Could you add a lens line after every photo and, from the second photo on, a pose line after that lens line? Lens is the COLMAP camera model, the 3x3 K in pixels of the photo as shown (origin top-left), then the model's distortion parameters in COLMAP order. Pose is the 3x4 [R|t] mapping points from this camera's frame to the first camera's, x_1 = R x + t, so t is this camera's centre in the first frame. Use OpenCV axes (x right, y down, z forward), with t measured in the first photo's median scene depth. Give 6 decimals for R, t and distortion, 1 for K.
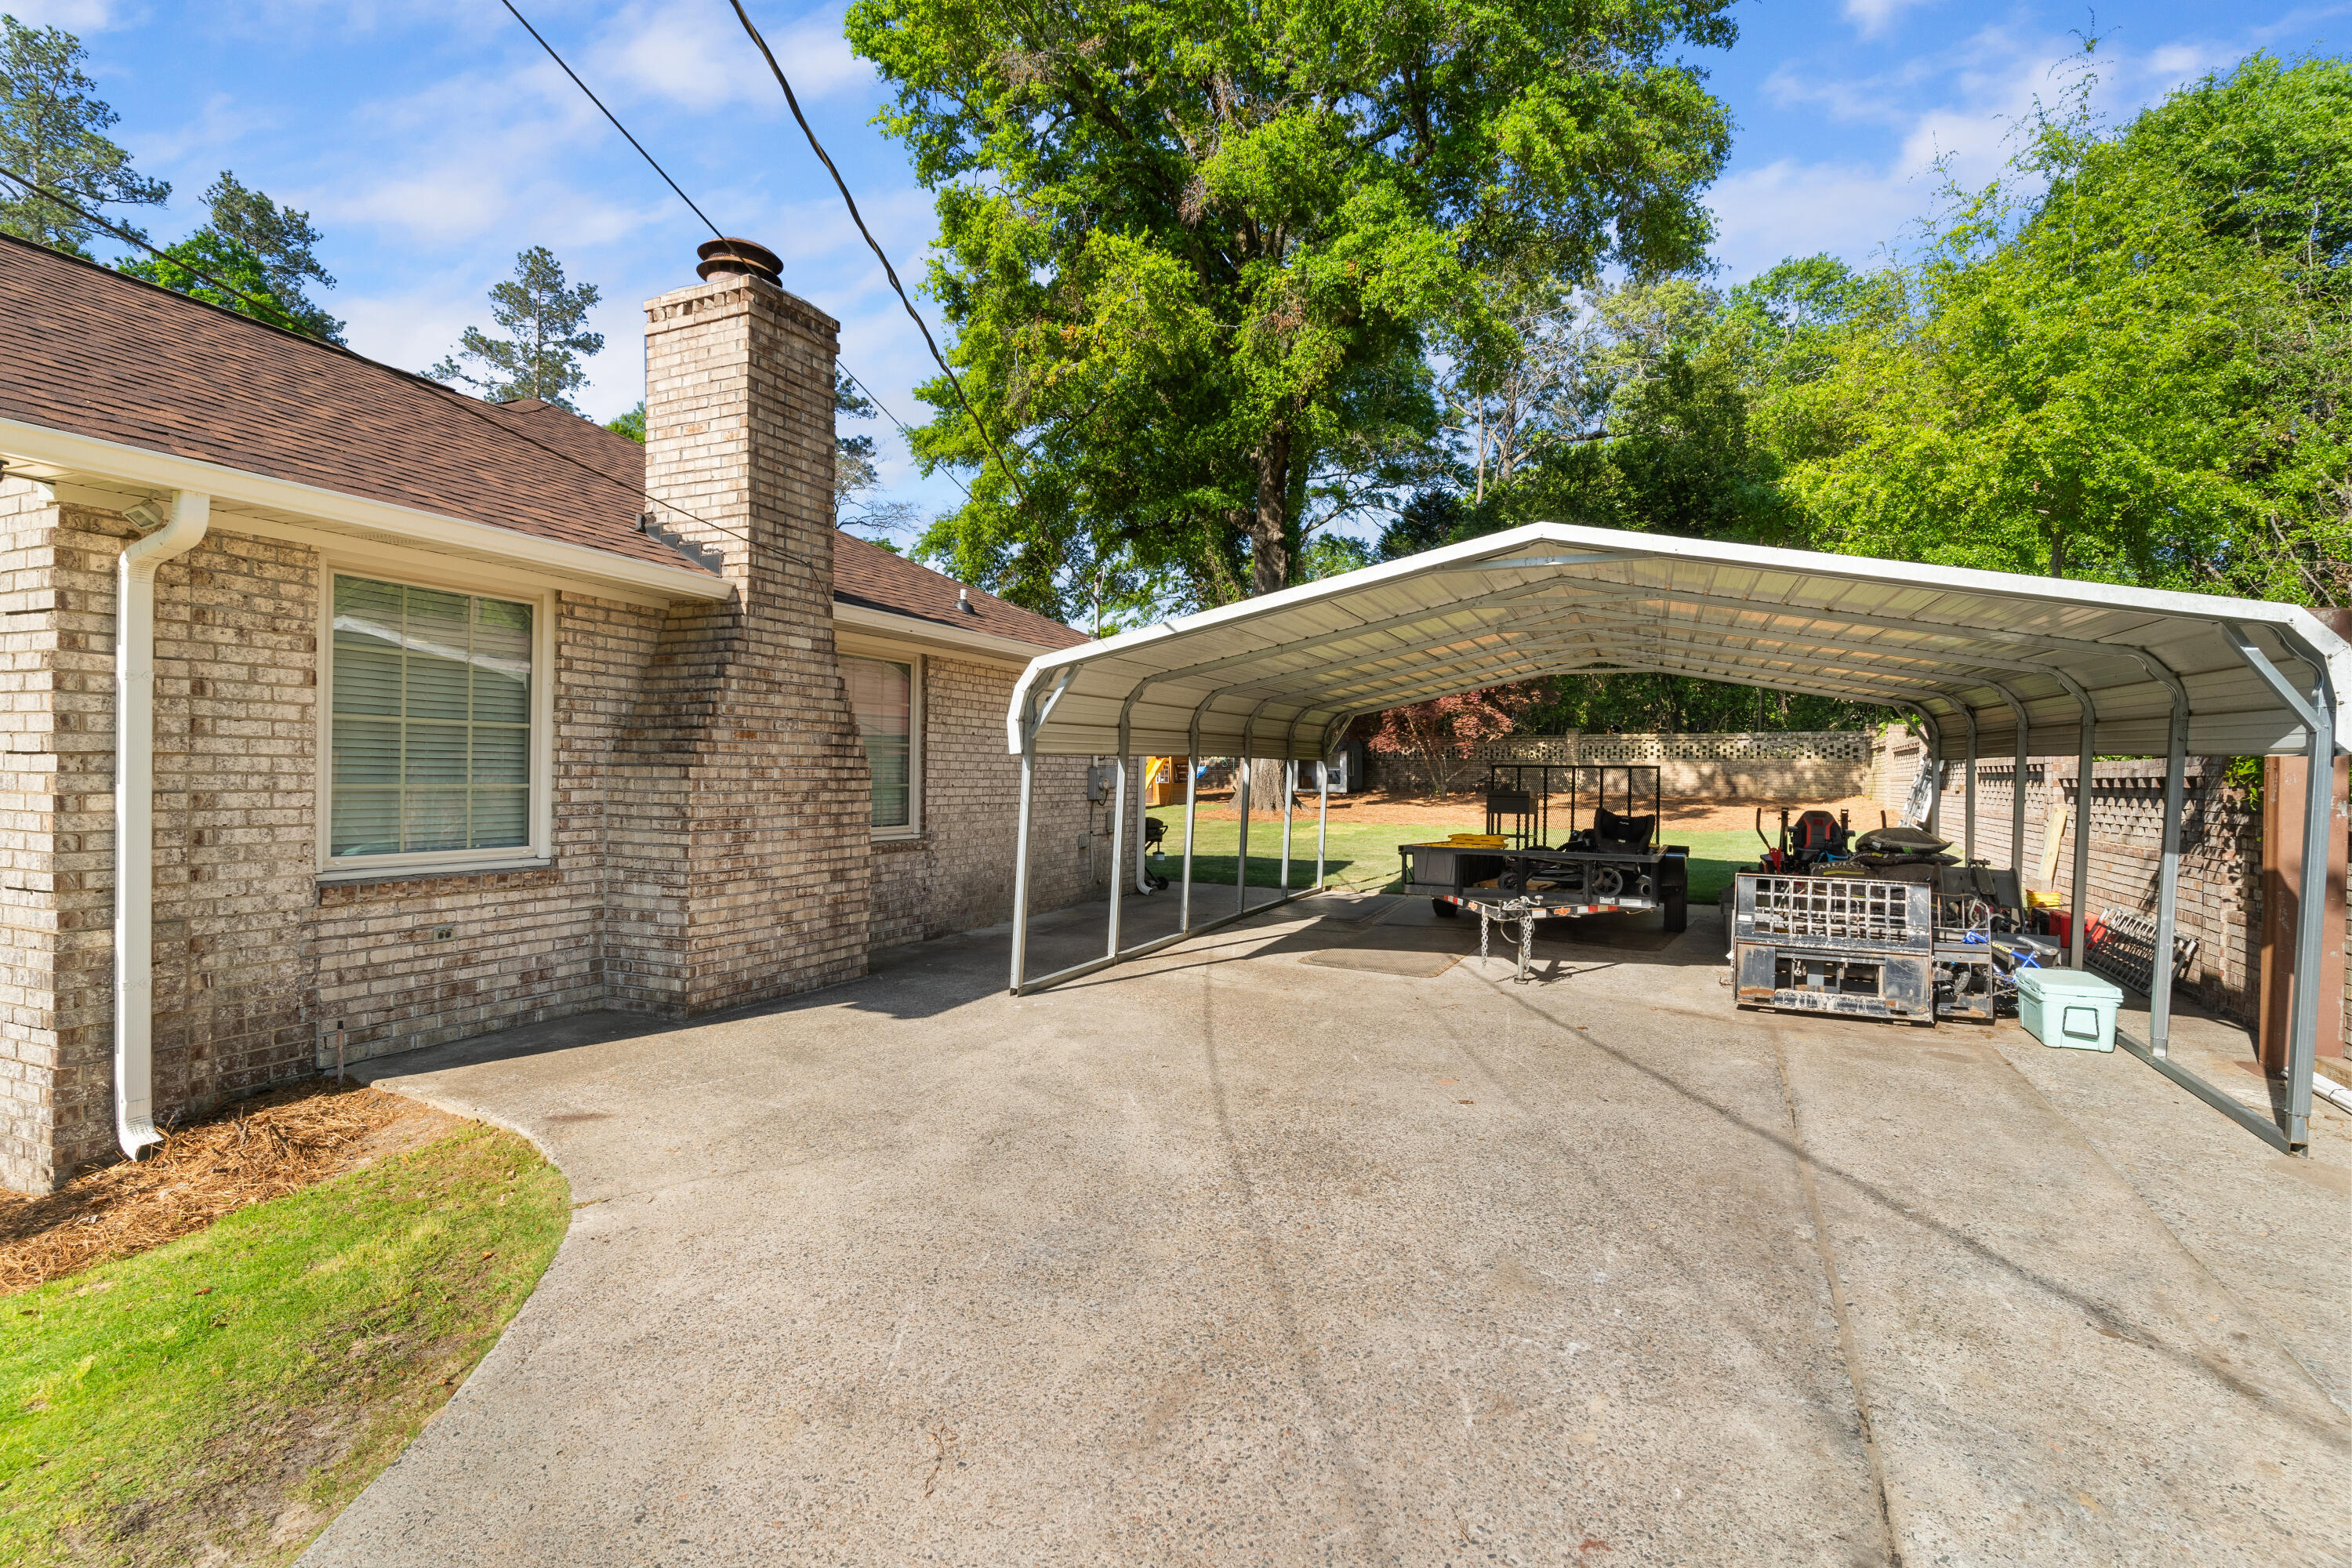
lens RADIAL K [[1125.5, 0, 1176.0], [0, 1125.5, 784.0], [0, 0, 1]] dist [-0.003478, -0.001159]
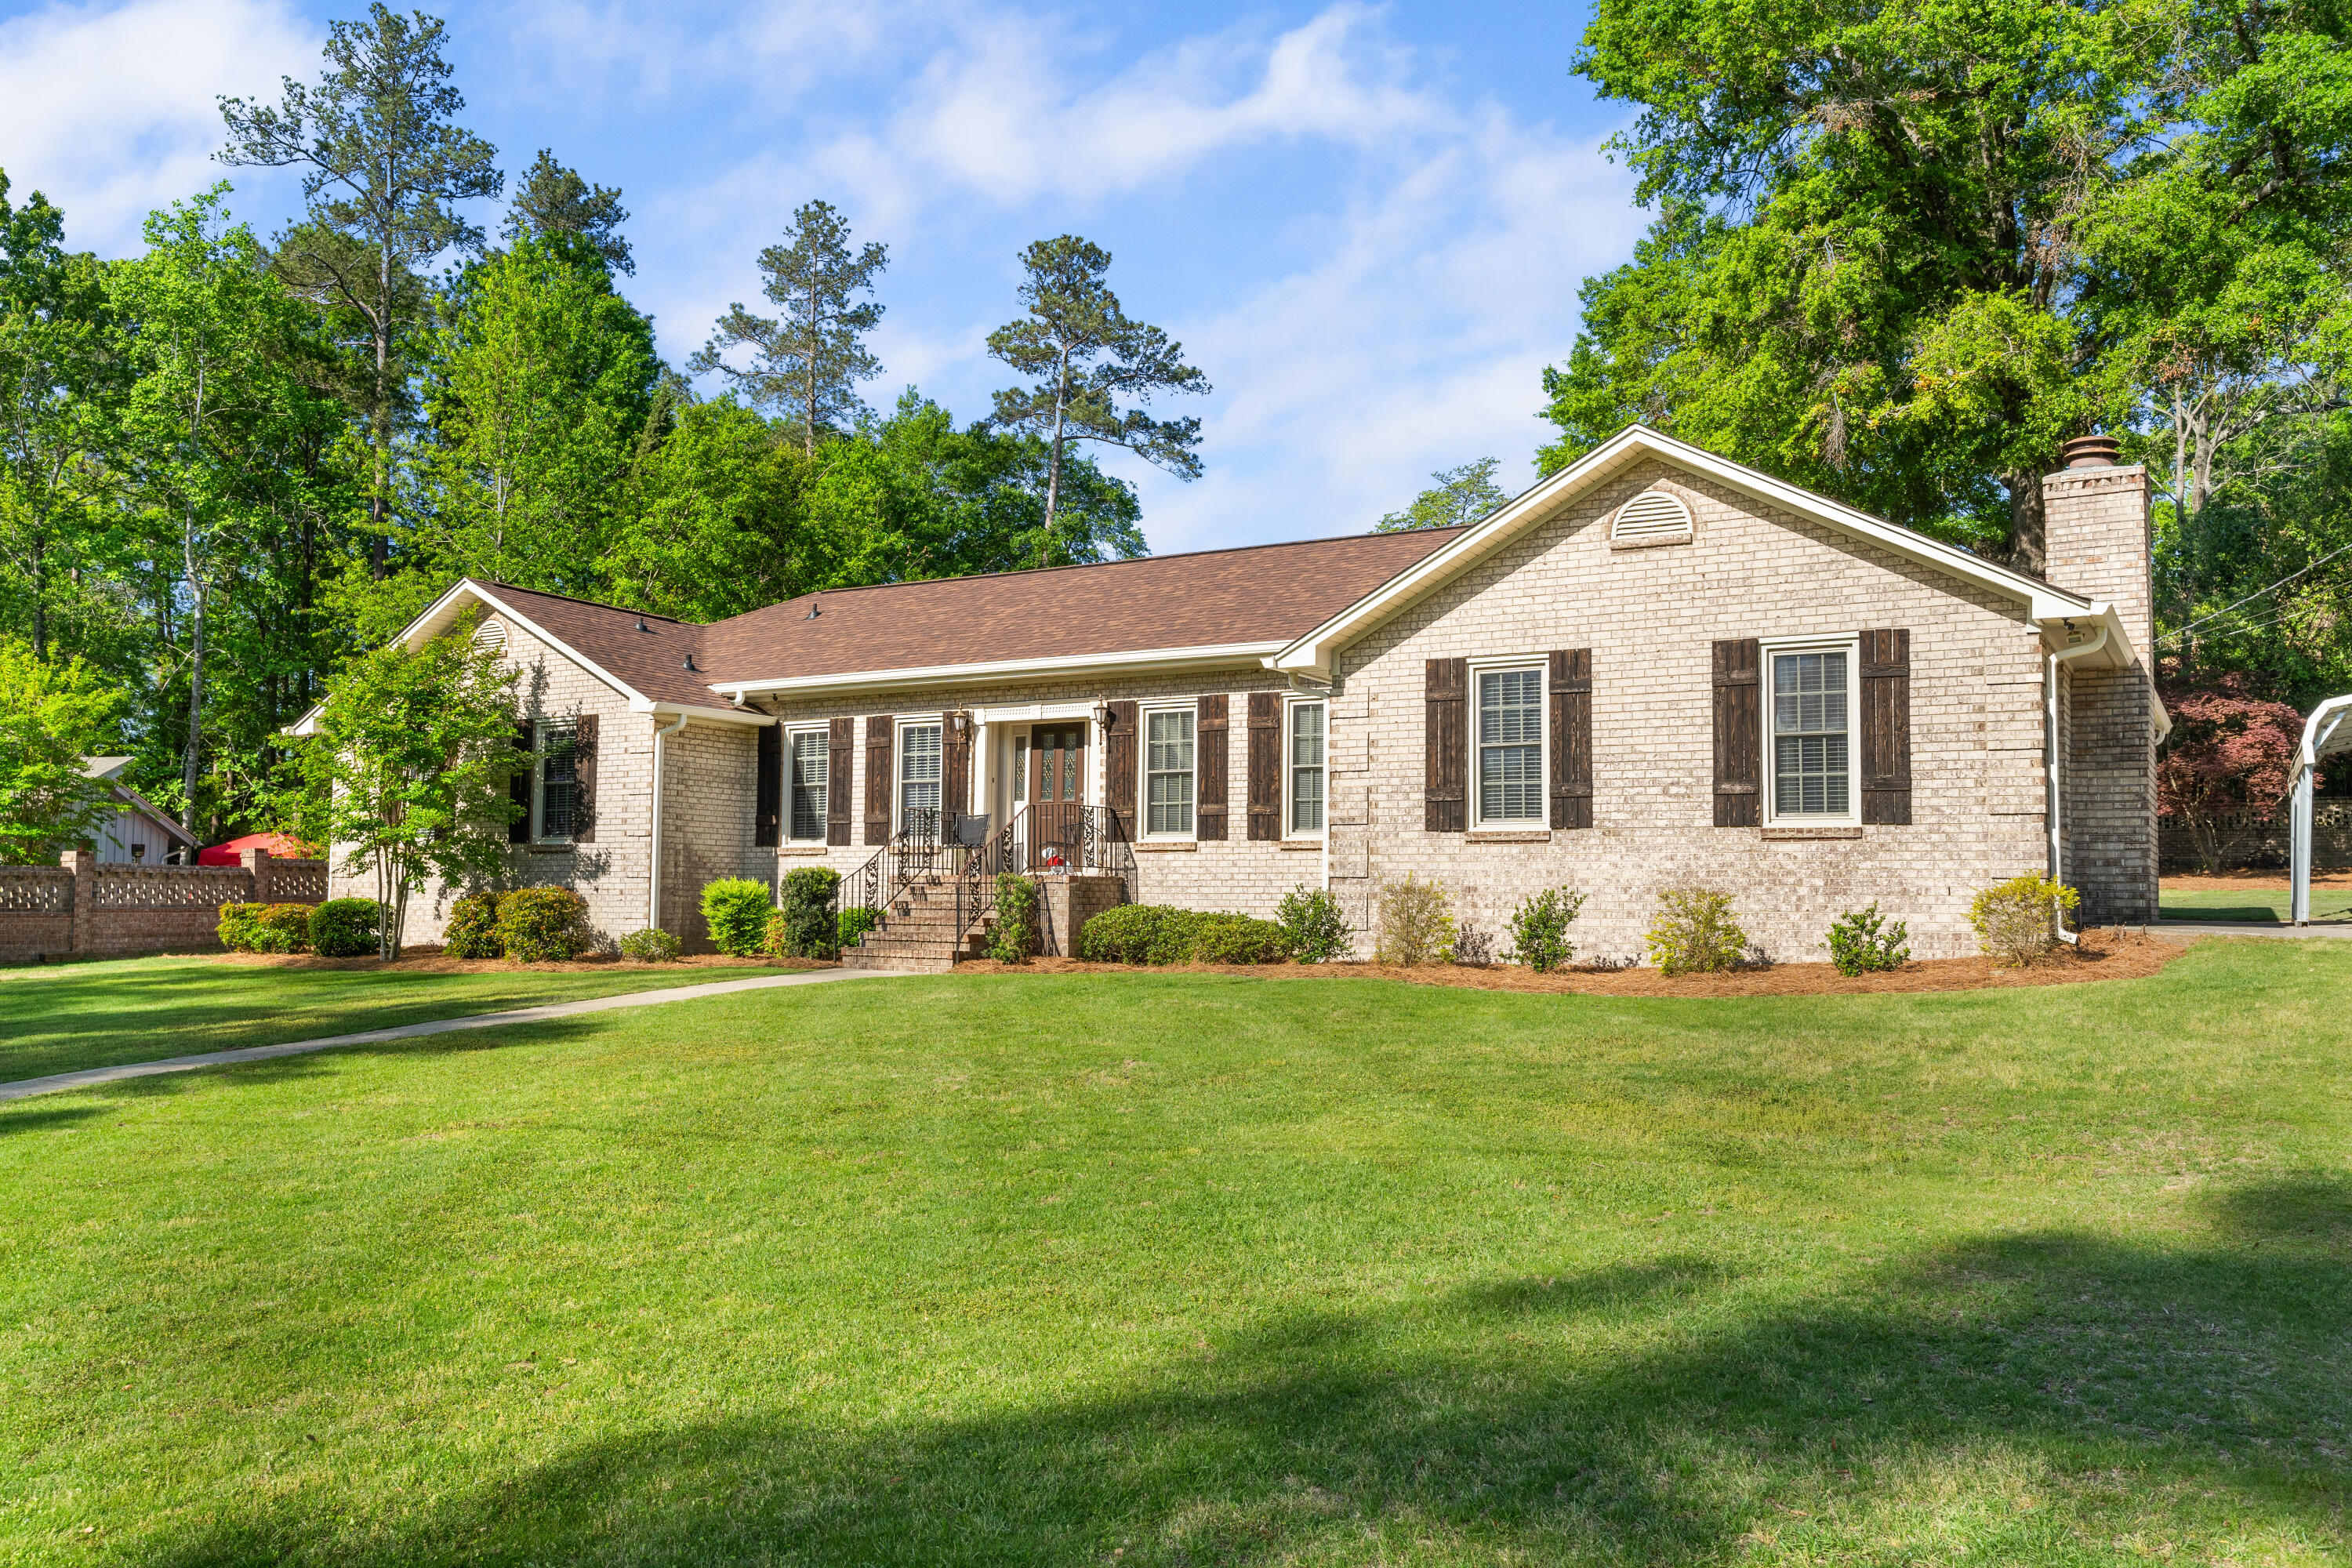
lens RADIAL K [[1841.3, 0, 1176.0], [0, 1841.3, 784.0], [0, 0, 1]] dist [0.000503, 0.001133]
pose [[0.992614, -0.014194, -0.120479, -0.172485], [0.005277, 0.997243, -0.074013, 0.022517], [0.121198, 0.072831, 0.989953, -0.208385]]
